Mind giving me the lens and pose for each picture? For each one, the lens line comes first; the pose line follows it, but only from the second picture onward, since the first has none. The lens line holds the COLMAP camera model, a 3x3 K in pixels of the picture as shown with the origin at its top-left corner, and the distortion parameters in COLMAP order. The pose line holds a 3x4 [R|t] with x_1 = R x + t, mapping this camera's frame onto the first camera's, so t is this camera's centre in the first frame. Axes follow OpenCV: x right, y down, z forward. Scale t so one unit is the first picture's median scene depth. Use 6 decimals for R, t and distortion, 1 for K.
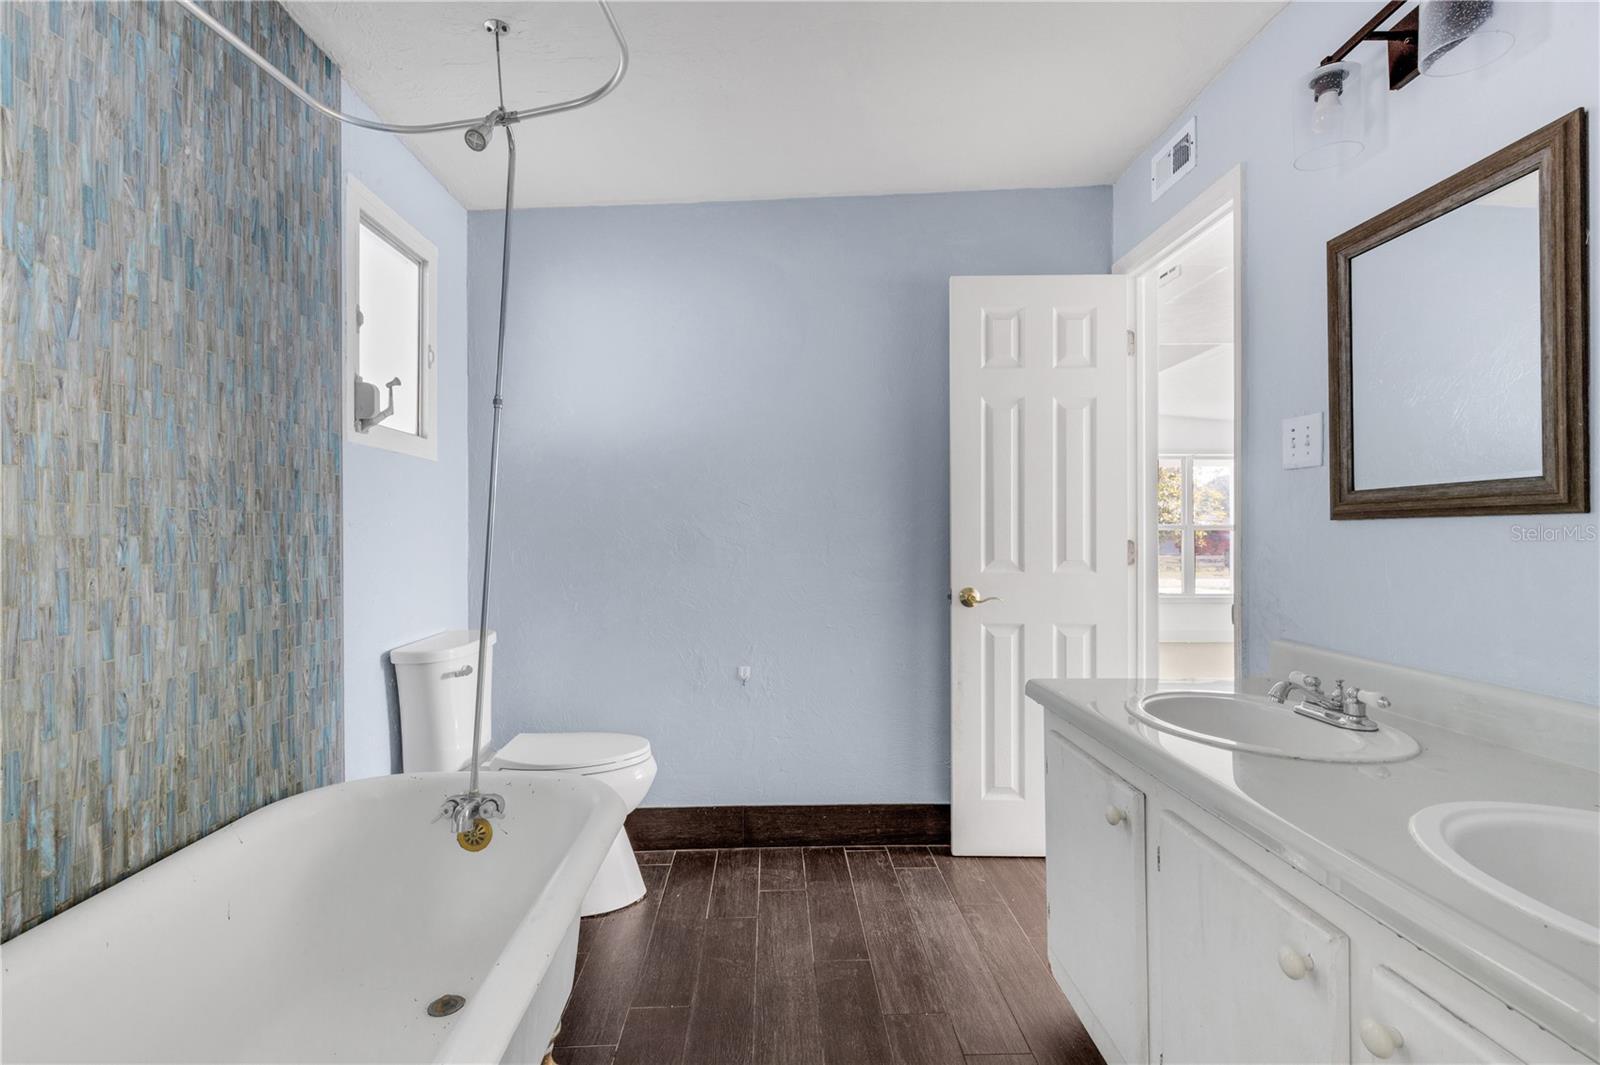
lens RADIAL K [[740.3, 0, 795.9], [0, 740.3, 530.0], [0, 0, 1]] dist [0.009240, -0.001688]
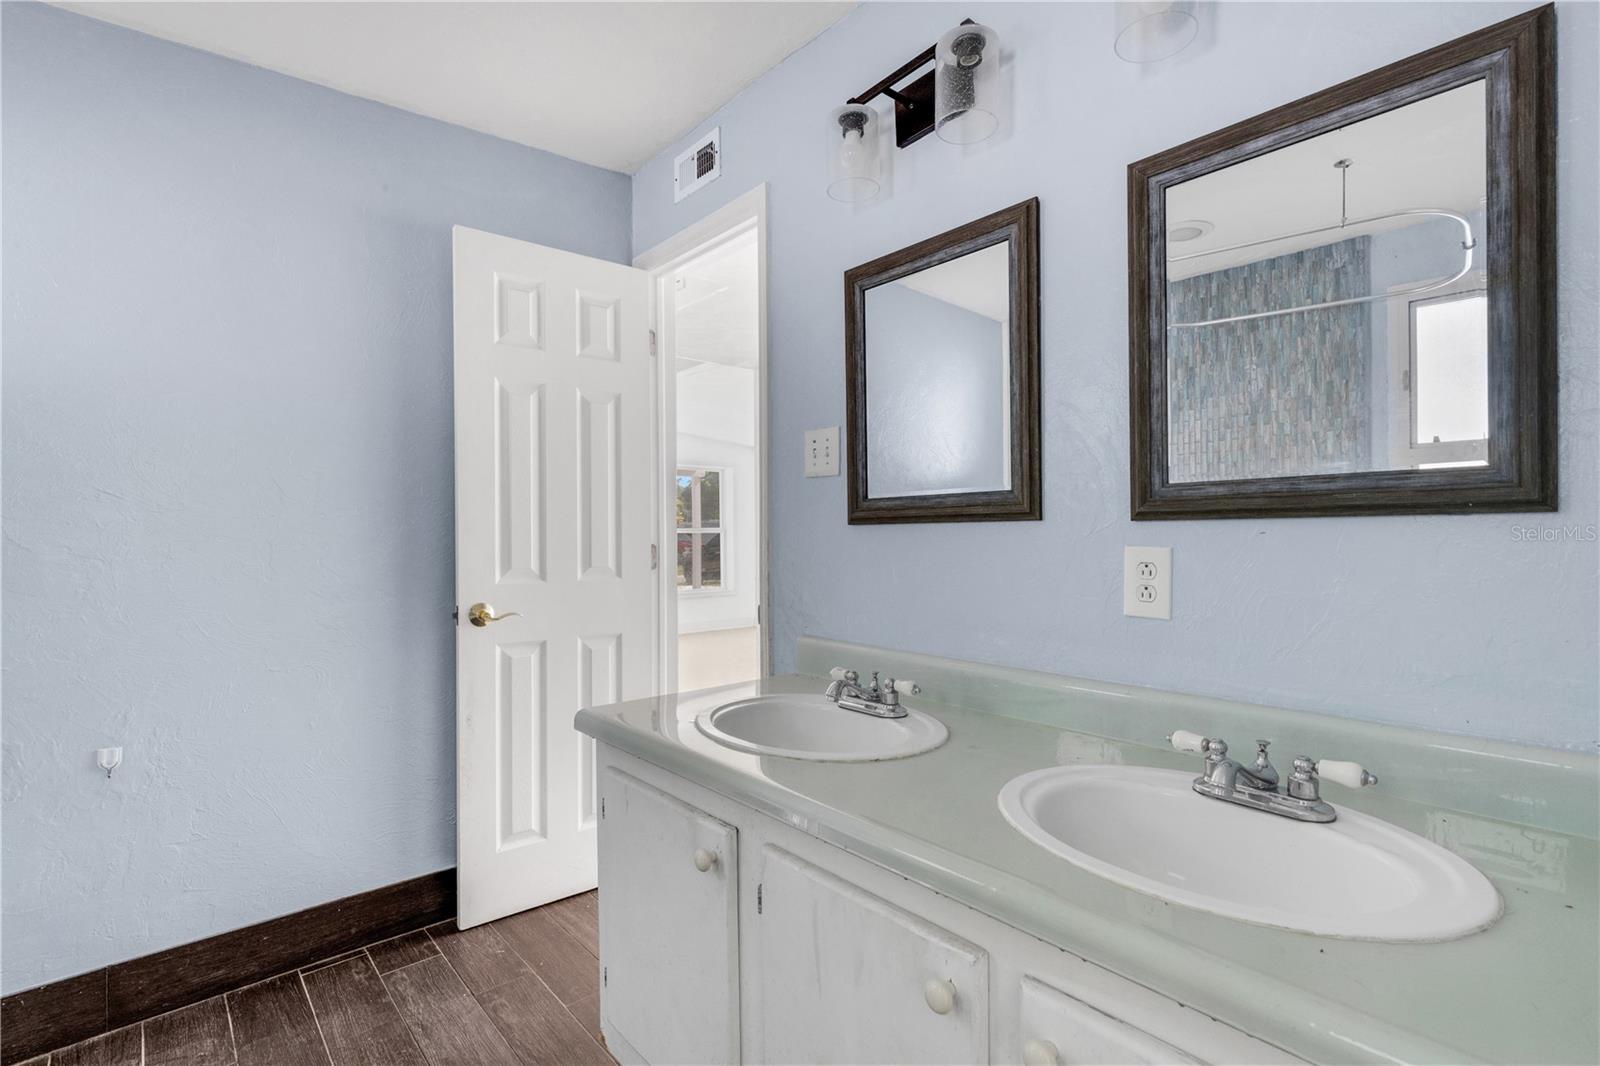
lens RADIAL K [[740.3, 0, 808.2], [0, 740.3, 537.6], [0, 0, 1]] dist [0.009240, -0.001688]
pose [[0.768918, -0.002416, 0.639343, -0.024381], [-0.000677, 0.999989, 0.004593, 0.000467], [-0.639347, -0.003965, 0.768908, 0.174977]]
